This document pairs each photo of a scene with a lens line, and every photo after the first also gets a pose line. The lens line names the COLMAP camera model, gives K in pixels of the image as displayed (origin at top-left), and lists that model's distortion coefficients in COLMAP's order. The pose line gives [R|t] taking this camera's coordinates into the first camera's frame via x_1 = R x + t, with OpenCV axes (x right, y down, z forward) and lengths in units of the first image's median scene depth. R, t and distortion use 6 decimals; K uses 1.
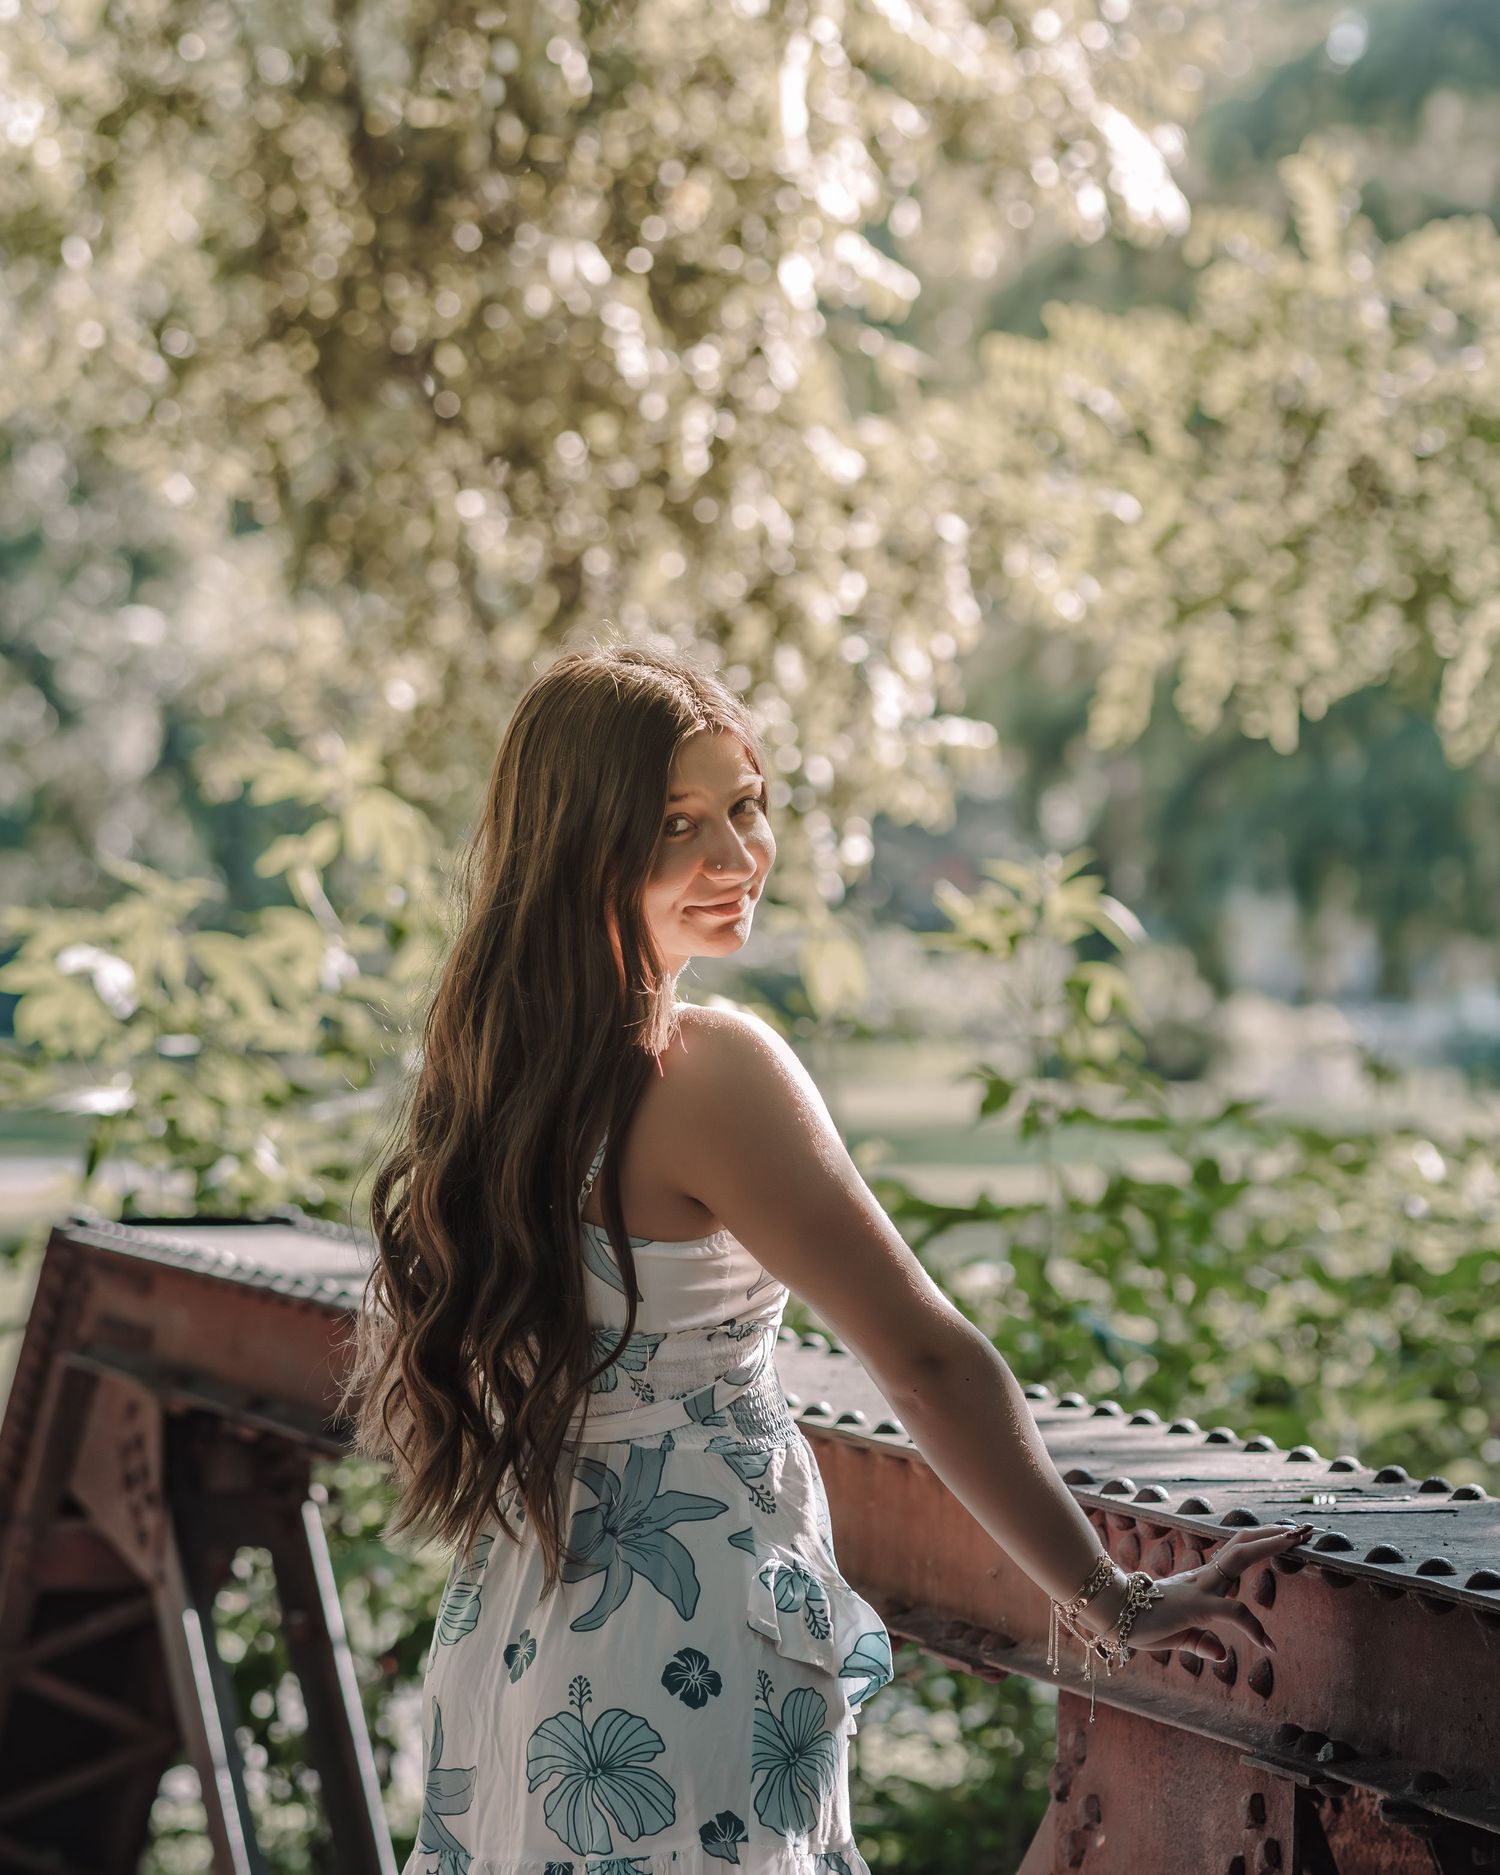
lens RADIAL K [[8566.5, 0, 750.0], [0, 8566.5, 937.5], [0, 0, 1]] dist [0.100466, 1.012106]
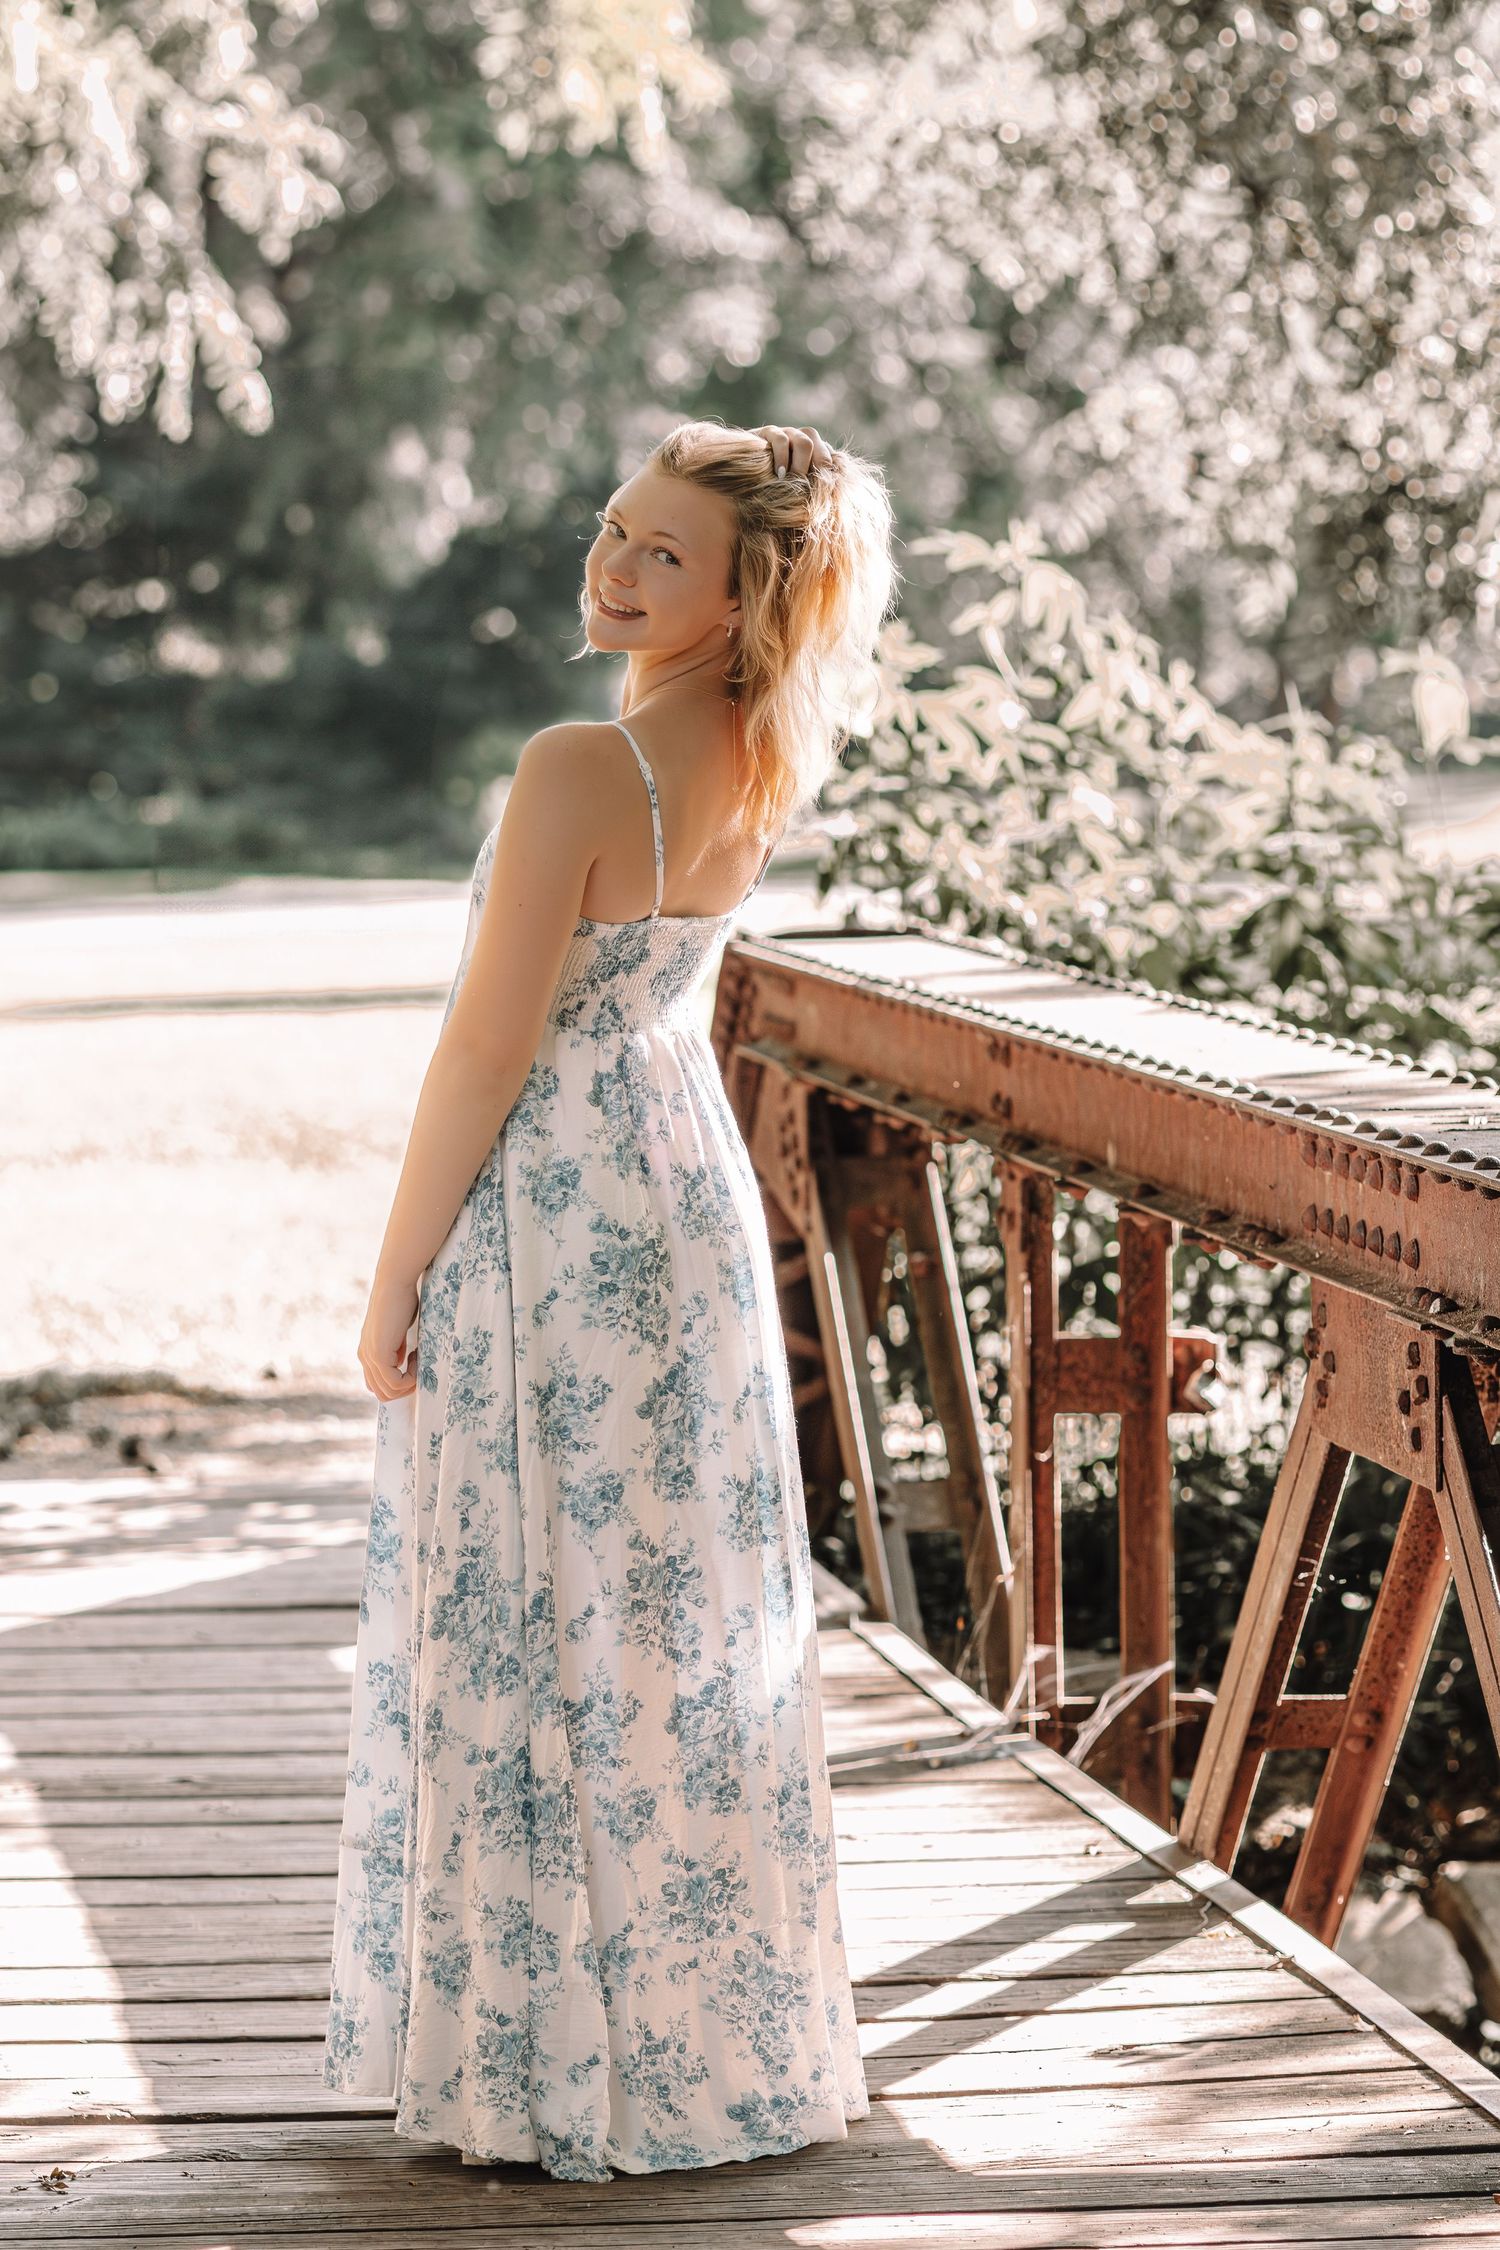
lens RADIAL K [[8912.0, 0, 750.0], [0, 8912.0, 1125.0], [0, 0, 1]] dist [-0.270119, 0.390336]
pose [[0.989373, -0.023367, -0.143513, 0.105506], [0.031010, 0.998204, 0.051253, -0.004702], [0.142057, -0.055158, 0.988320, -0.247982]]
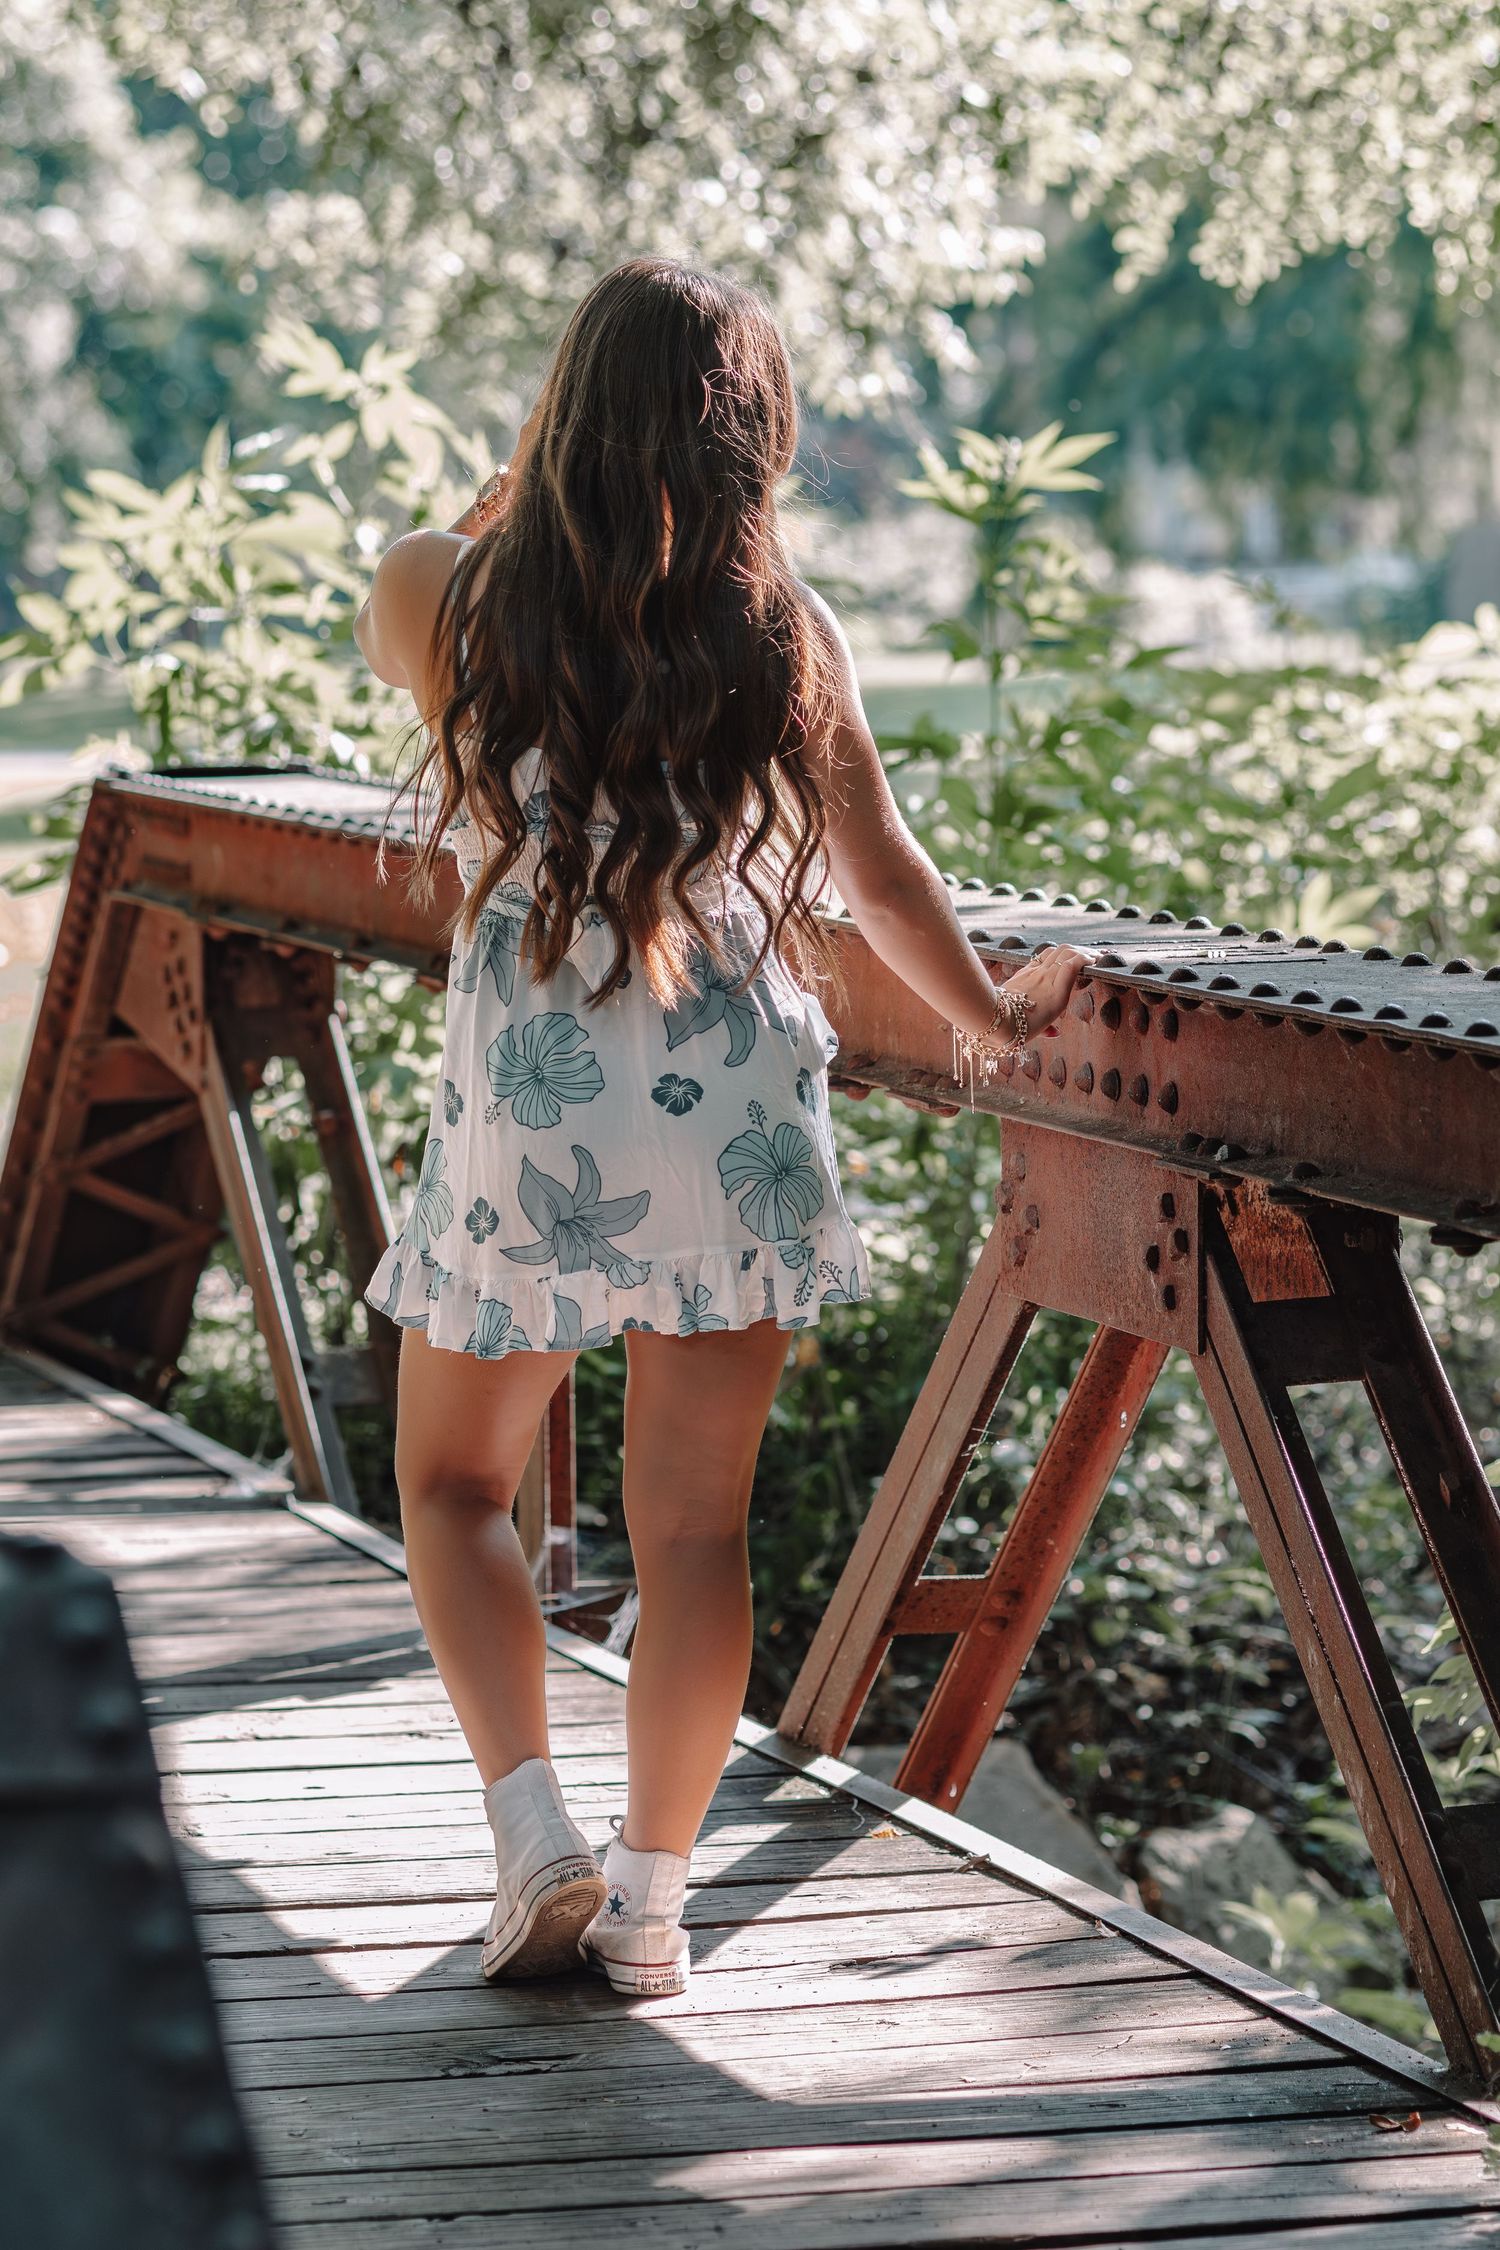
lens RADIAL K [[8799.7, 0, 750.0], [0, 8799.7, 1125.0], [0, 0, 1]] dist [-0.237855, -3.485537]
pose [[0.999573, -0.027242, 0.010579, -0.009008], [0.026446, 0.997250, 0.069227, 0.001240], [-0.012436, -0.068918, 0.997545, -0.168305]]
